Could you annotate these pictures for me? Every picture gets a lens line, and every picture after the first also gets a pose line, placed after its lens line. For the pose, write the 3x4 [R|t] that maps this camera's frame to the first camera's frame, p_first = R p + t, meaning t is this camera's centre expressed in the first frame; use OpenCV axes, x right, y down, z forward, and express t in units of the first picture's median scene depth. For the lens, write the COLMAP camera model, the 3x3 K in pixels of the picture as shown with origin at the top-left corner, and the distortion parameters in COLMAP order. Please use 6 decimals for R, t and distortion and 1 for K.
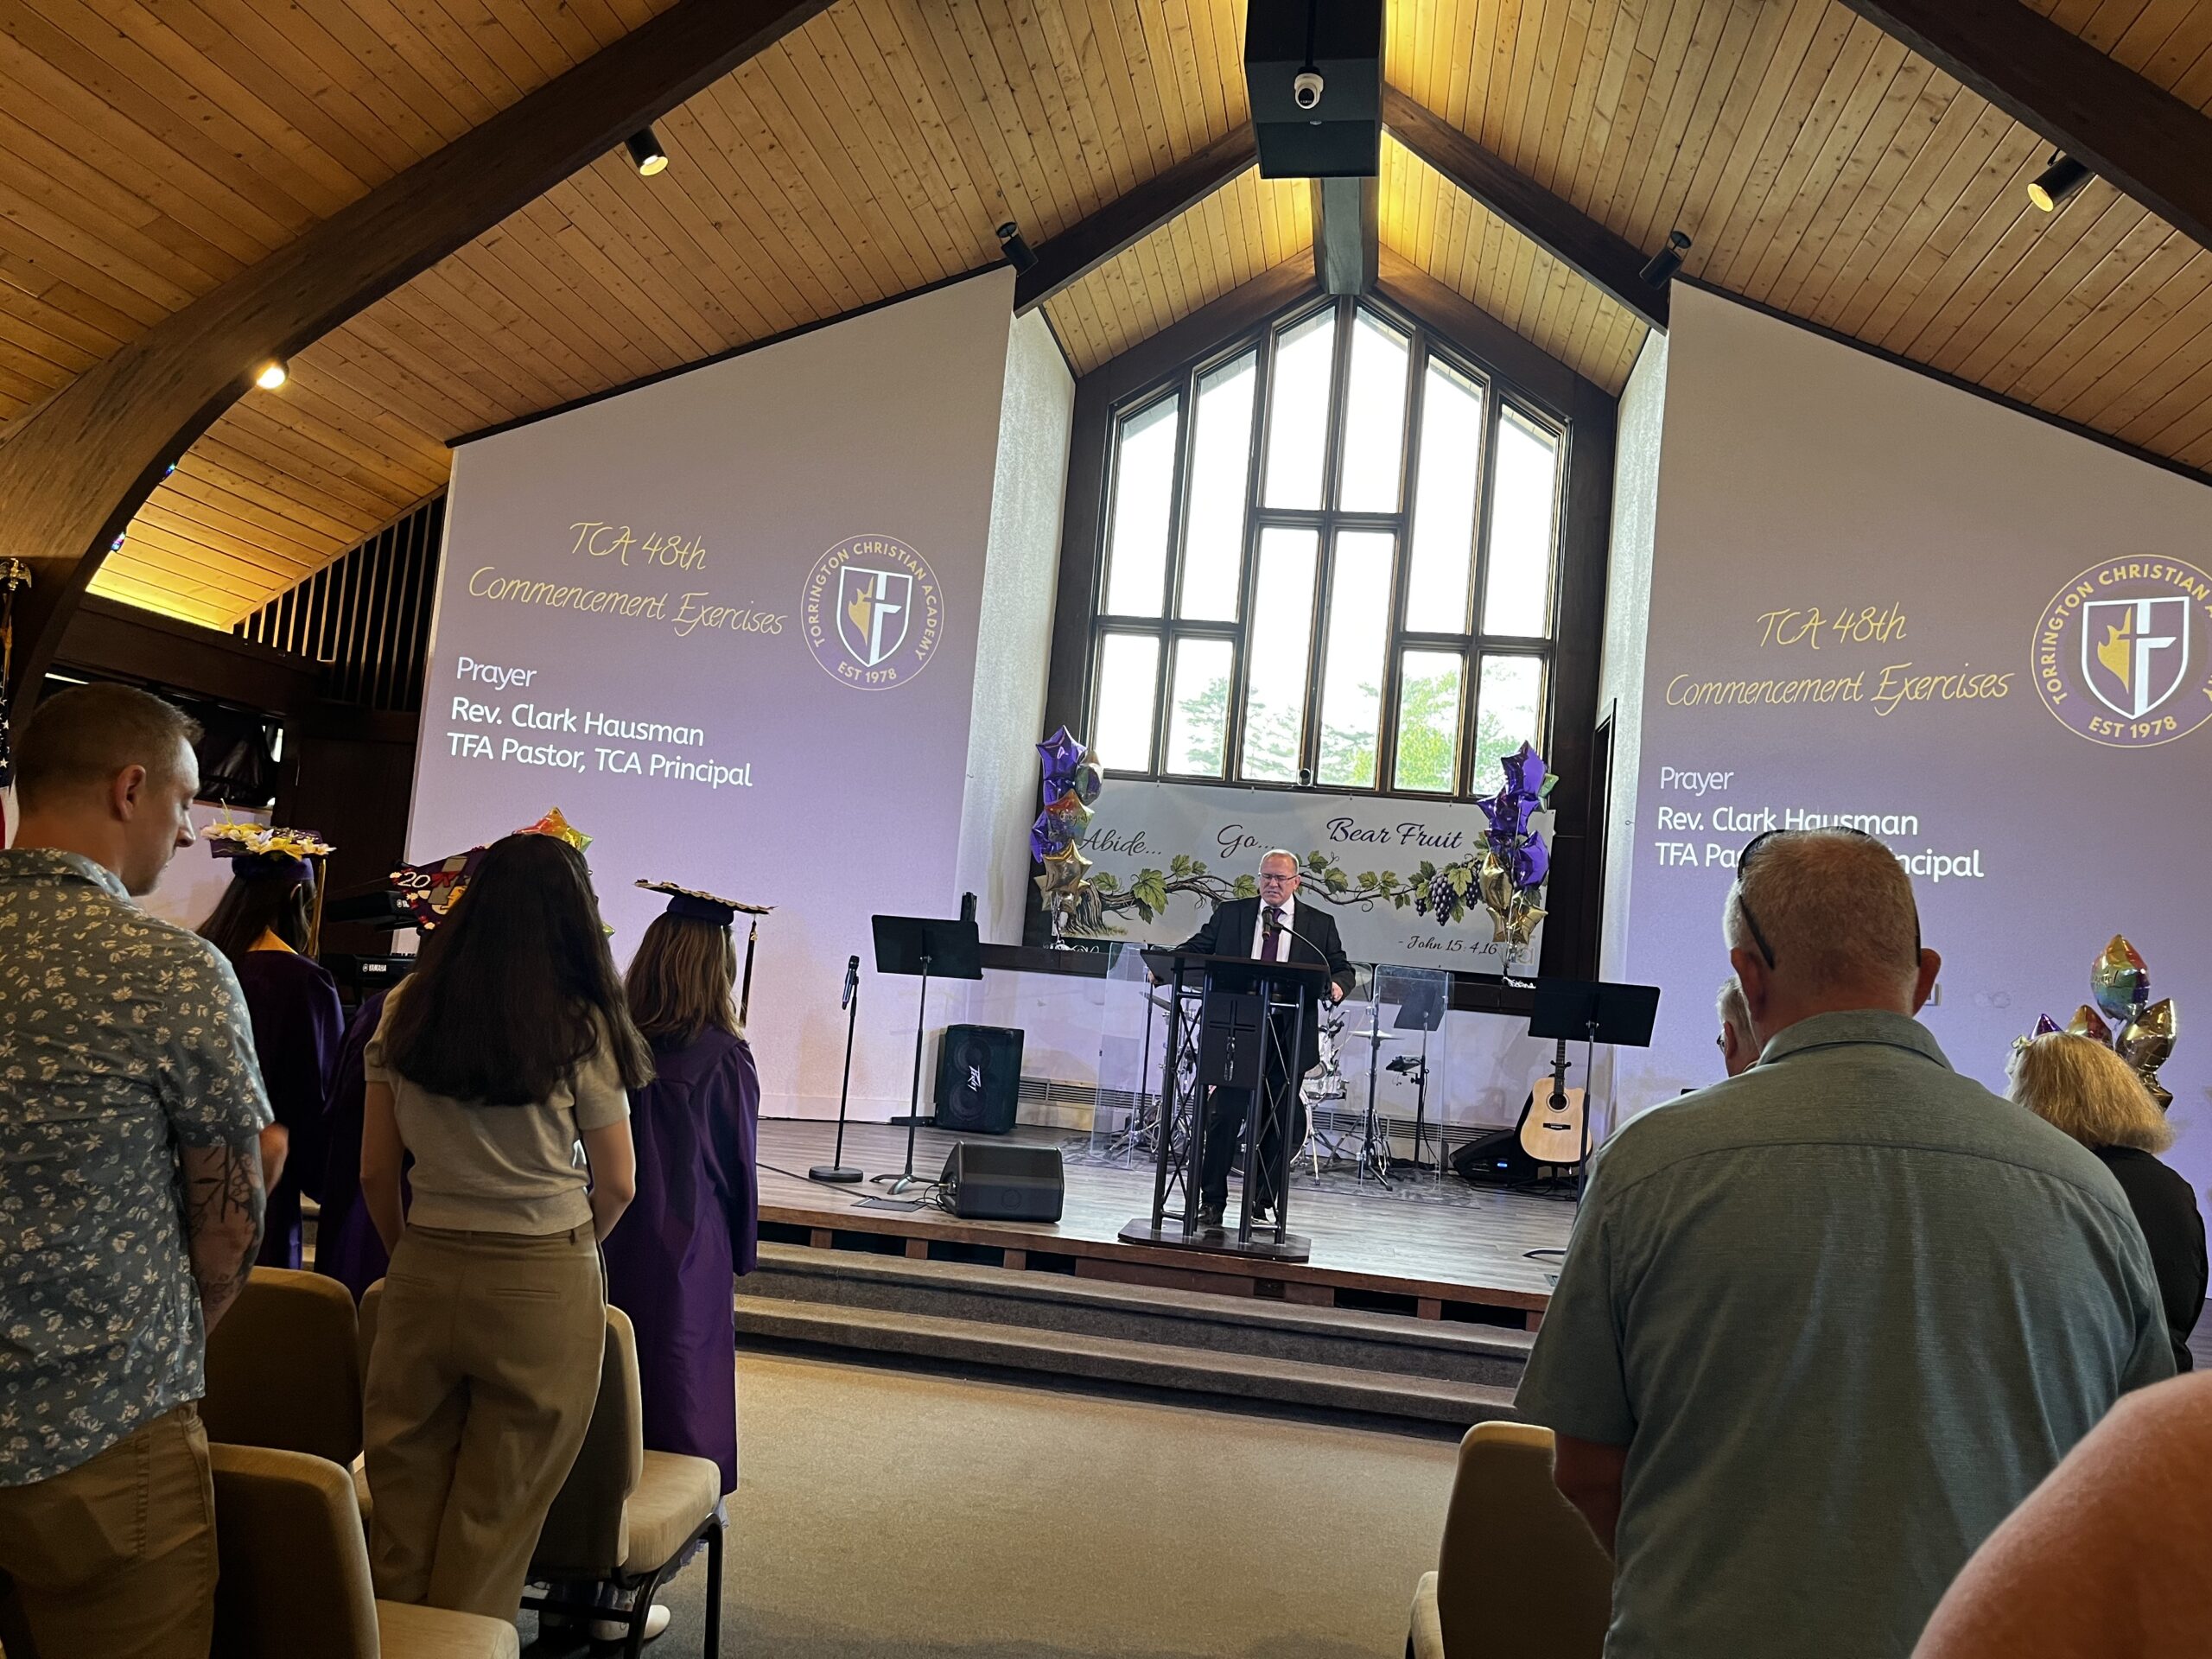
lens RADIAL K [[1682.9, 0, 1106.0], [0, 1682.9, 829.5], [0, 0, 1]] dist [0.065750, -0.080584]
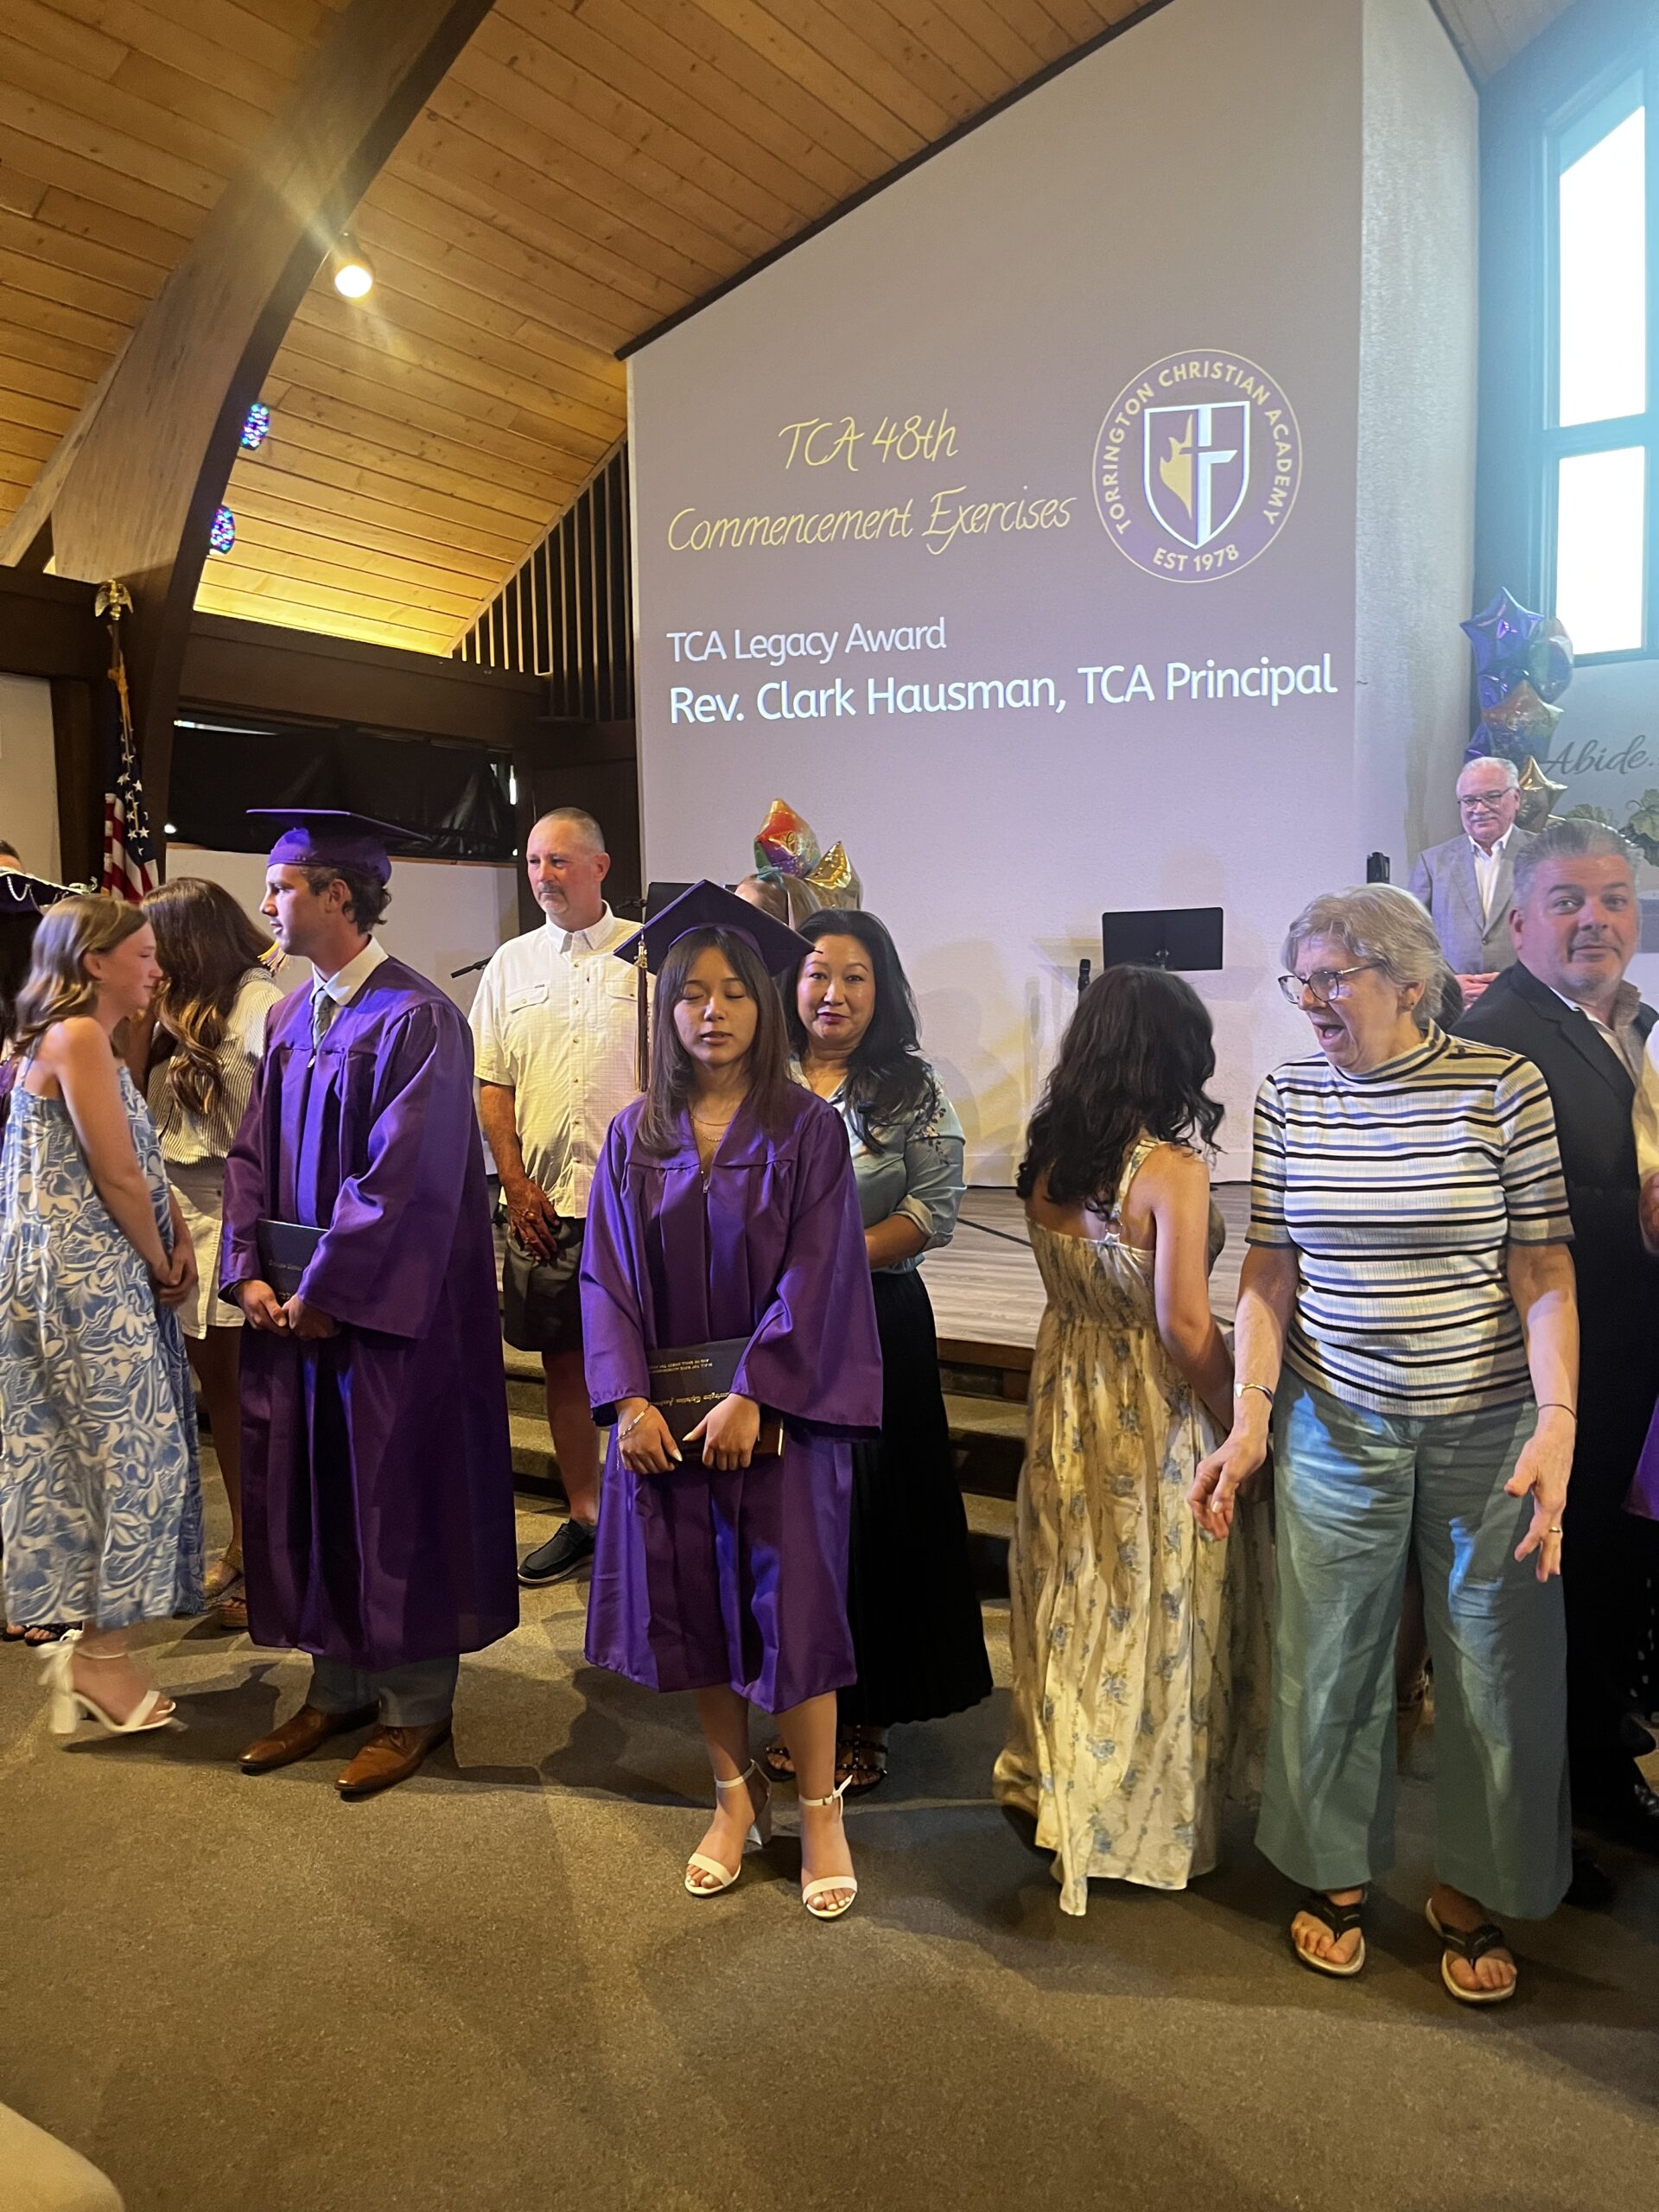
lens RADIAL K [[1652.9, 0, 823.8], [0, 1652.9, 1102.9], [0, 0, 1]] dist [0.060970, -0.071785]
pose [[0.908375, -0.072827, -0.411765, -0.012988], [0.132750, 0.984002, 0.118817, 0.028328], [0.396525, -0.162593, 0.903511, 0.274564]]
